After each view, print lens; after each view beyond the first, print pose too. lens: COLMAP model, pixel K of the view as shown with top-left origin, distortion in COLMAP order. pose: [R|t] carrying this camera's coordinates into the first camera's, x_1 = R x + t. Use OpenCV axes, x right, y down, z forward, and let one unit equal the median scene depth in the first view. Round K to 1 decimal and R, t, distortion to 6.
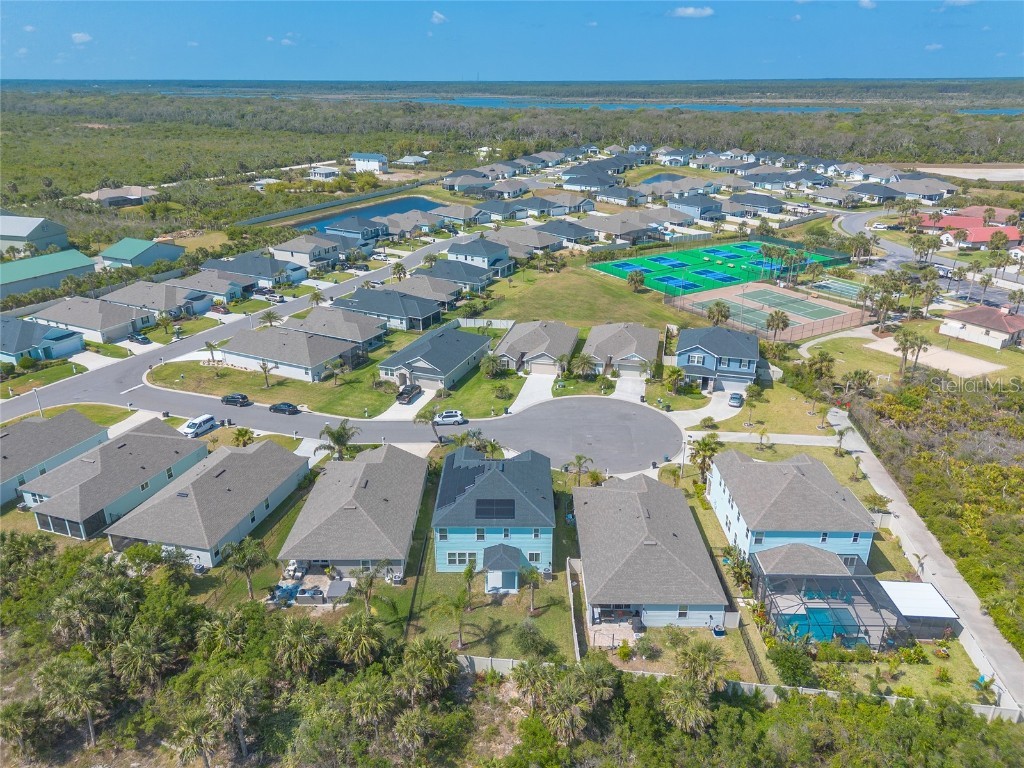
lens RADIAL K [[714.0, 0, 510.4], [0, 714.0, 400.7], [0, 0, 1]] dist [0.085486, -0.087866]
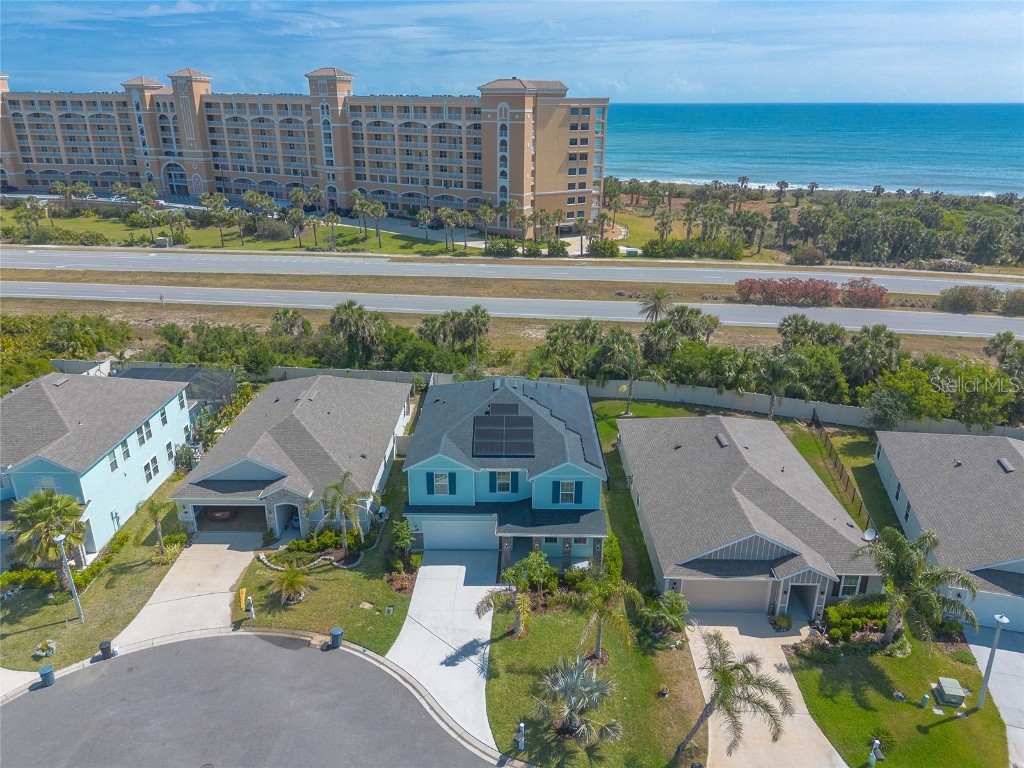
lens RADIAL K [[723.7, 0, 512.0], [0, 723.7, 384.0], [0, 0, 1]] dist [0.069701, -0.072272]
pose [[-0.999990, -0.002275, -0.003798, -0.013078], [-0.004294, 0.706967, 0.707233, -0.198522], [0.001076, 0.707242, -0.706970, 0.785071]]
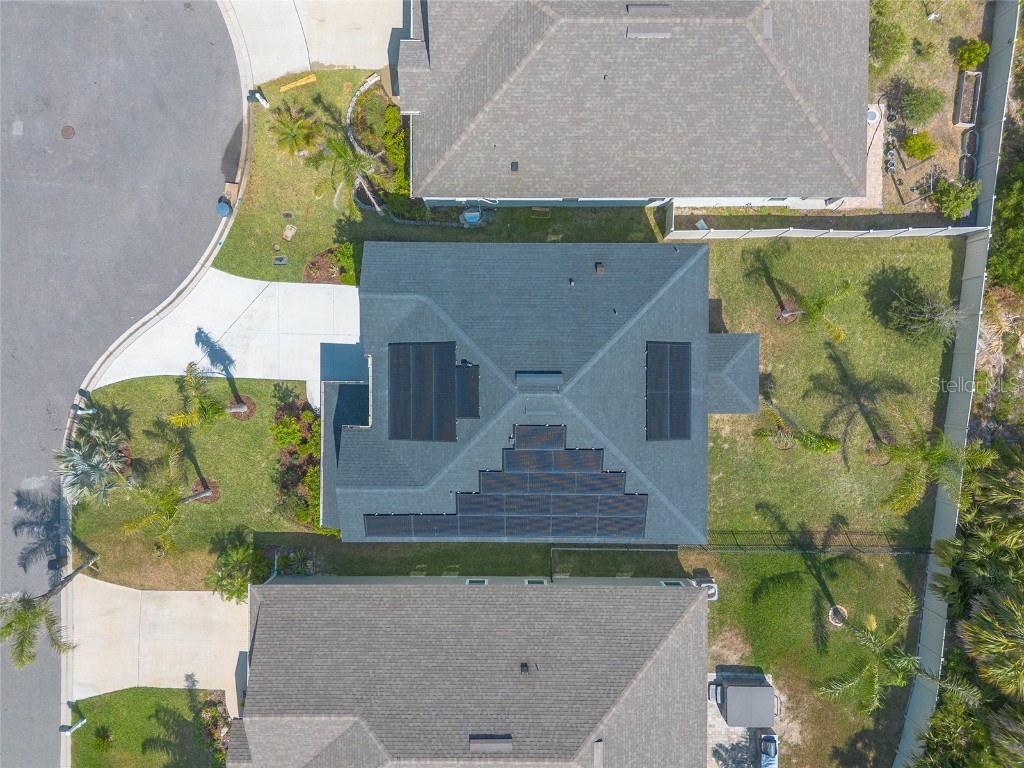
lens RADIAL K [[727.0, 0, 510.4], [0, 727.0, 384.0], [0, 0, 1]] dist [0.072851, -0.071635]
pose [[-0.006797, -0.999914, -0.011228, -0.006052], [0.407960, -0.013024, 0.912907, -0.129112], [-0.912975, 0.001625, 0.408013, 0.466238]]
